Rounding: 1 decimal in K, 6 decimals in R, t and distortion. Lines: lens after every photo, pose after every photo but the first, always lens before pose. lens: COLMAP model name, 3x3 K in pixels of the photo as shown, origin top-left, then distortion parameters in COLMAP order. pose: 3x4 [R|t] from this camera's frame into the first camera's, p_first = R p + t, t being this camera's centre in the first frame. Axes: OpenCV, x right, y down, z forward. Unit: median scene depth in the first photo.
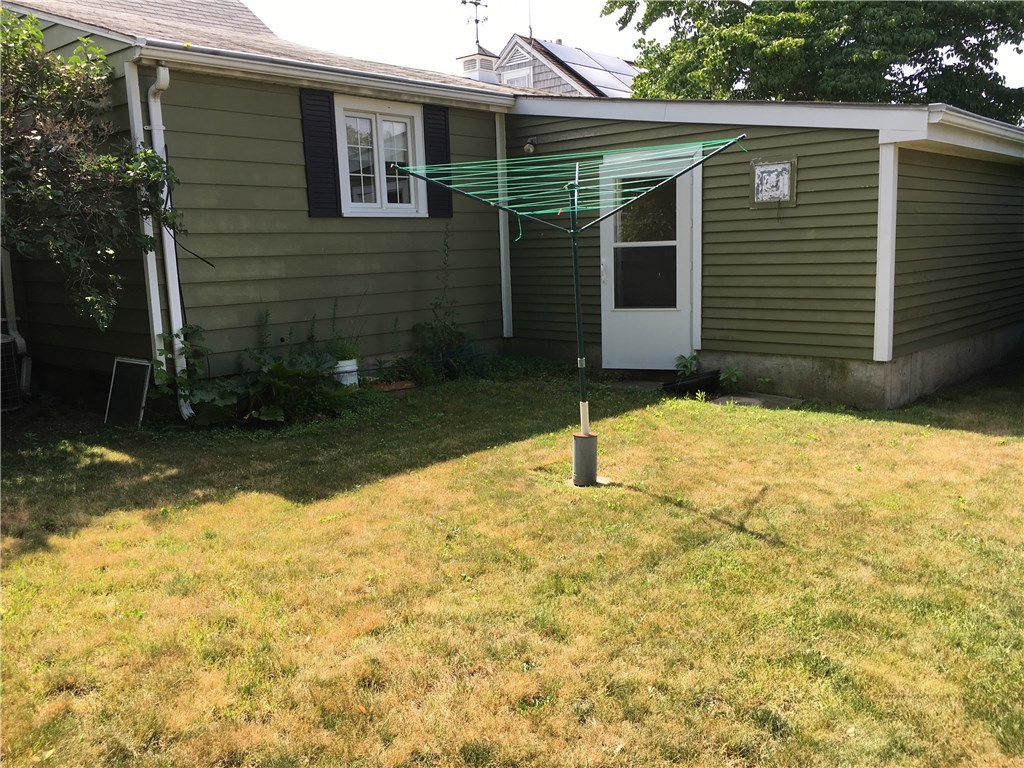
lens RADIAL K [[887.6, 0, 511.0], [0, 887.6, 385.8], [0, 0, 1]] dist [0.090287, -0.114973]
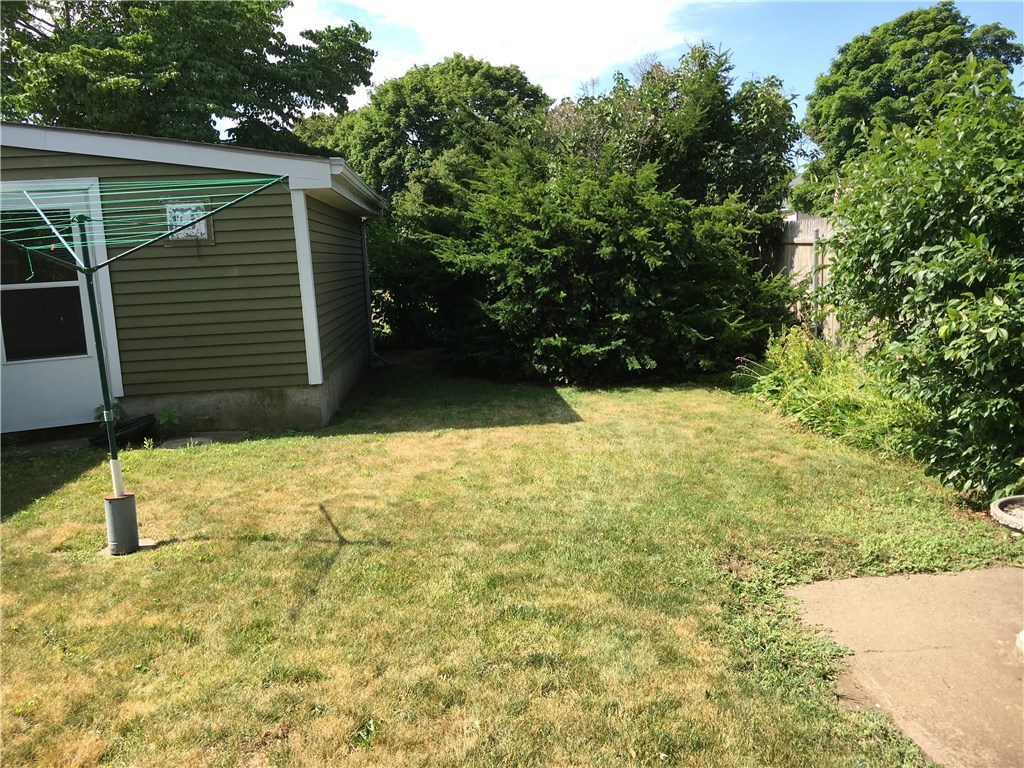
lens RADIAL K [[887.6, 0, 539.0], [0, 887.6, 379.8], [0, 0, 1]] dist [0.090287, -0.114973]
pose [[0.659236, -0.109295, 0.743950, -0.343043], [0.148696, 0.988791, 0.013501, -0.010497], [-0.737087, 0.101722, 0.668099, 0.096083]]
